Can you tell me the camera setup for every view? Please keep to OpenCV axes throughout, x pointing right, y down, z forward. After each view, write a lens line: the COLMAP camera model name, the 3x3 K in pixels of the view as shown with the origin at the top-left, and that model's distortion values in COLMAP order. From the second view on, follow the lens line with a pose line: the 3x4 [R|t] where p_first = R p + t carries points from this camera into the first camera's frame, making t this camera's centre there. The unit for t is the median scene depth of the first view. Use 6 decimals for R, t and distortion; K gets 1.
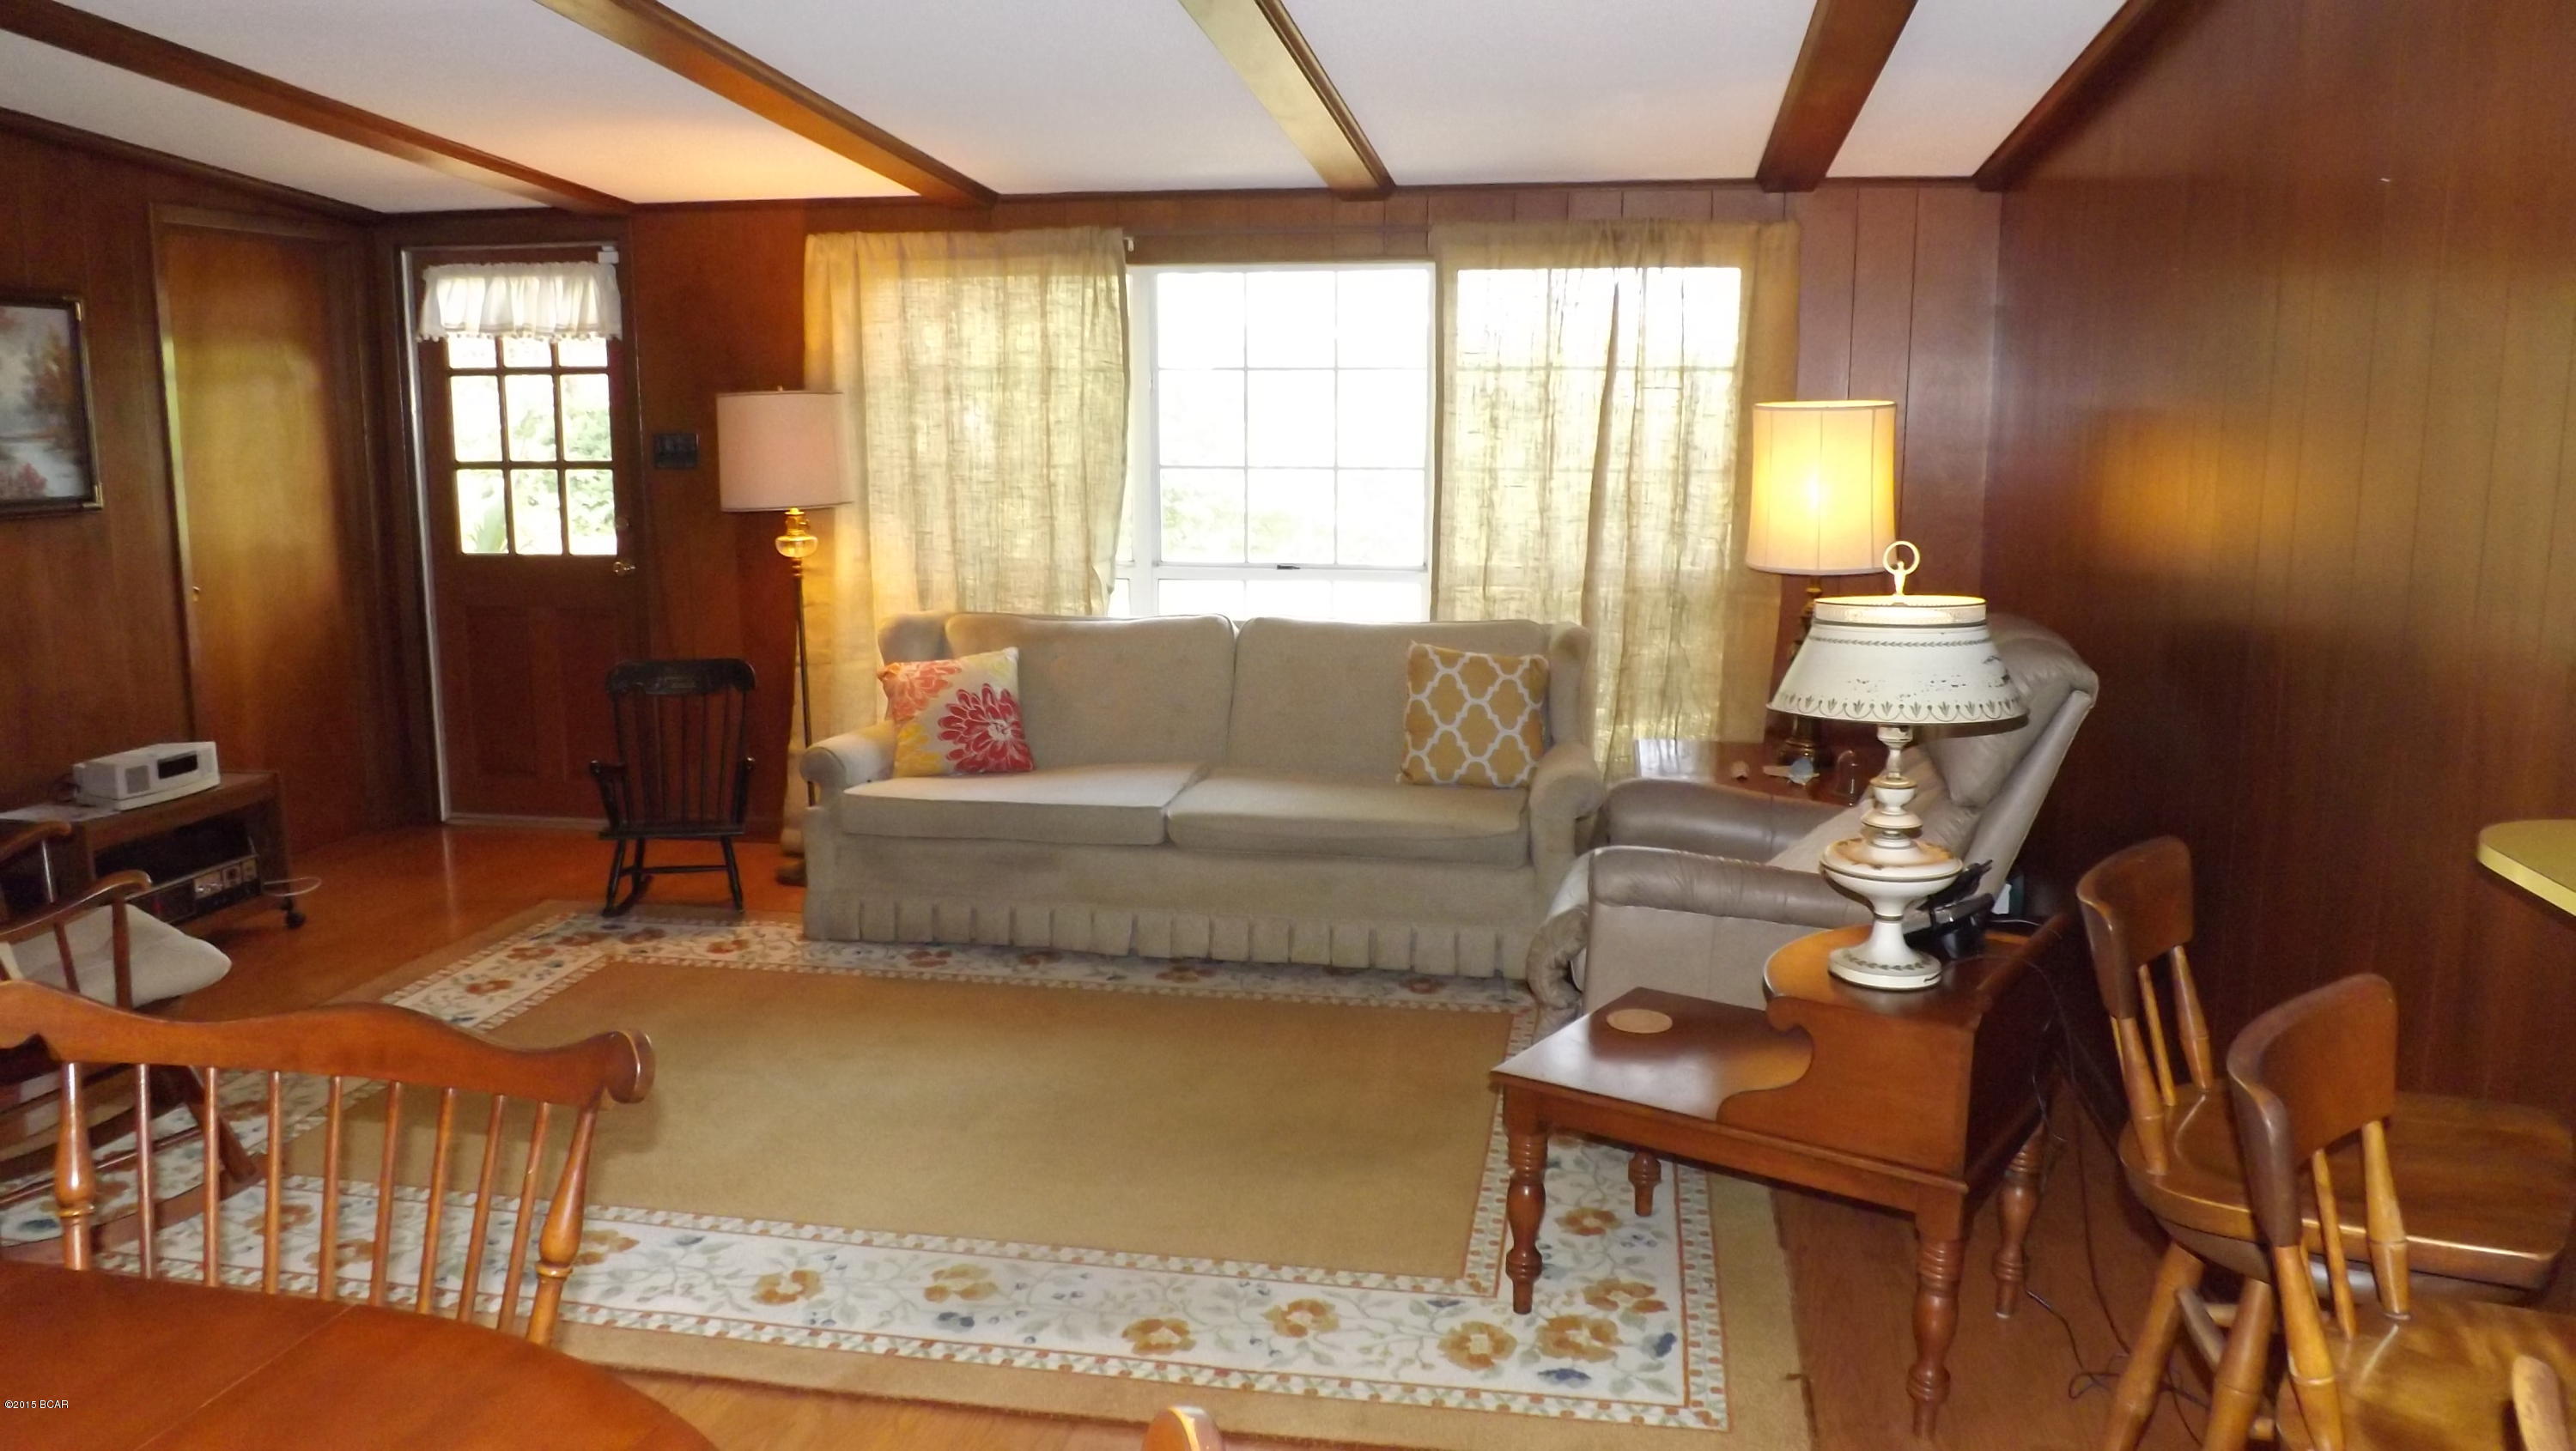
lens RADIAL K [[1884.6, 0, 1286.2], [0, 1884.6, 695.5], [0, 0, 1]] dist [-0.040332, 0.002764]
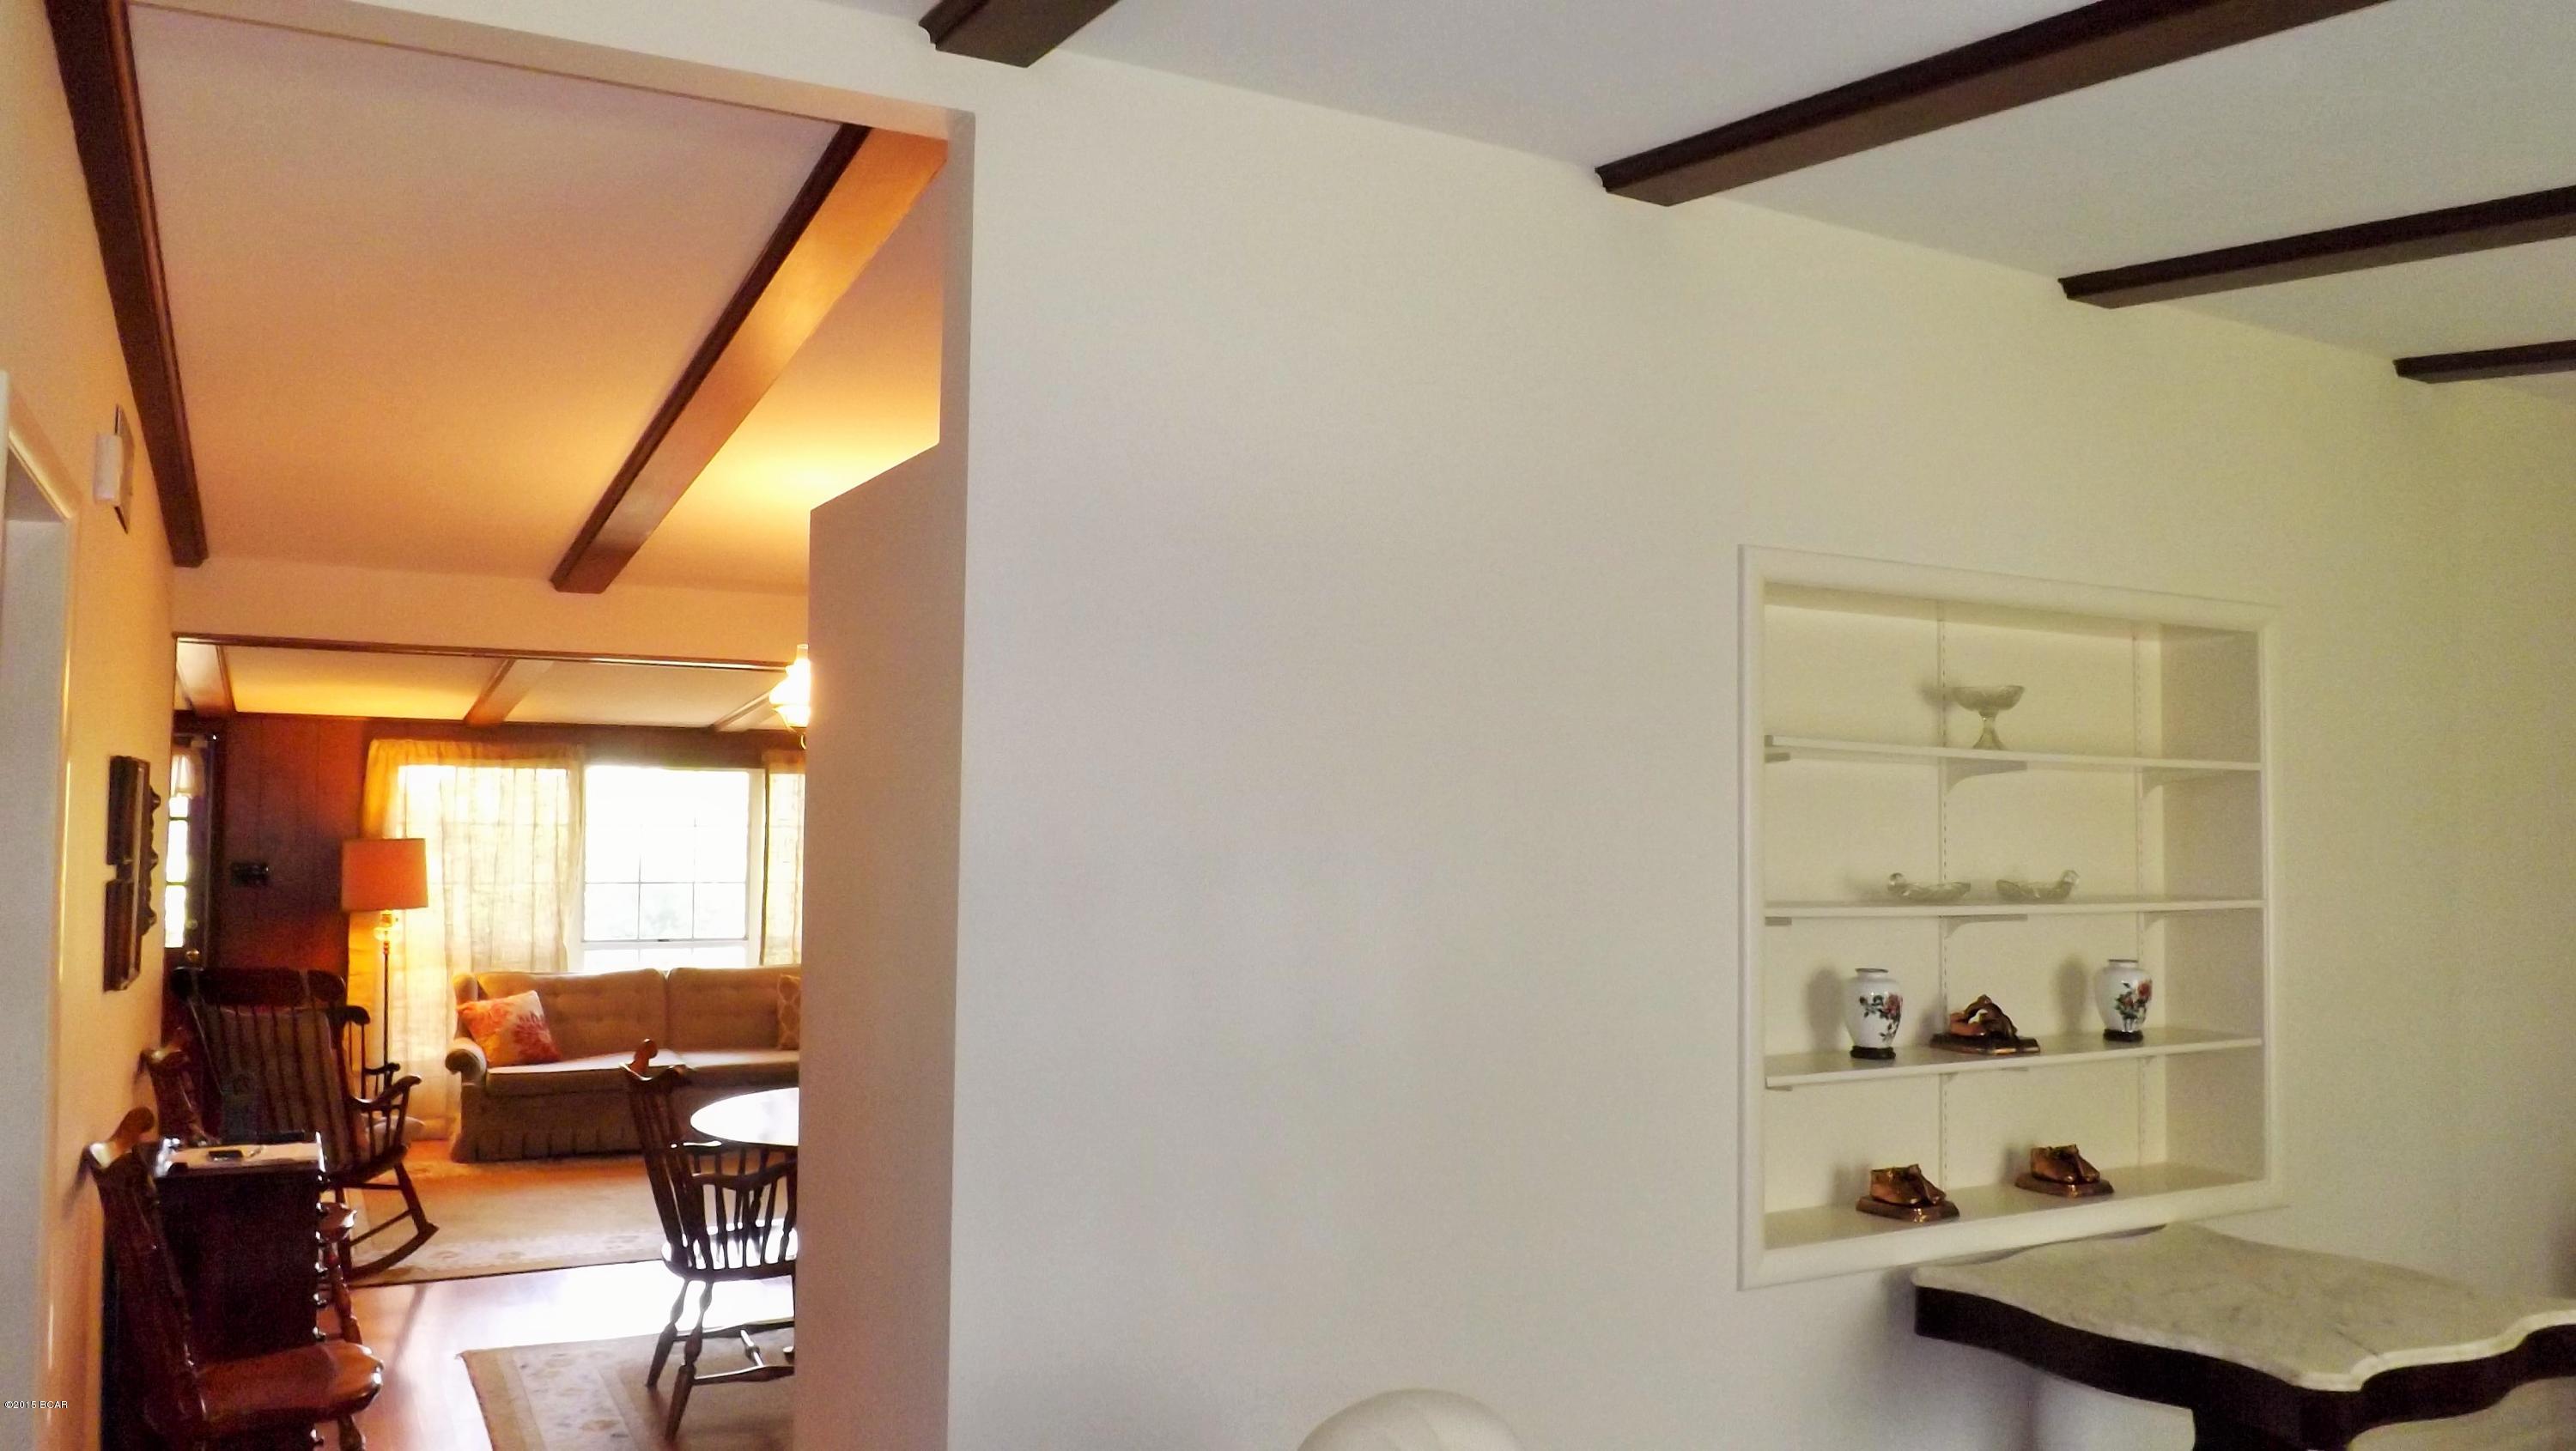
lens RADIAL K [[1850.3, 0, 1293.9], [0, 1850.3, 696.1], [0, 0, 1]] dist [-0.049991, -0.000897]
pose [[0.775766, 0.054294, 0.628680, -0.657638], [0.086072, 0.977875, -0.190661, 0.087086], [-0.625123, 0.202020, 0.753929, -0.703441]]
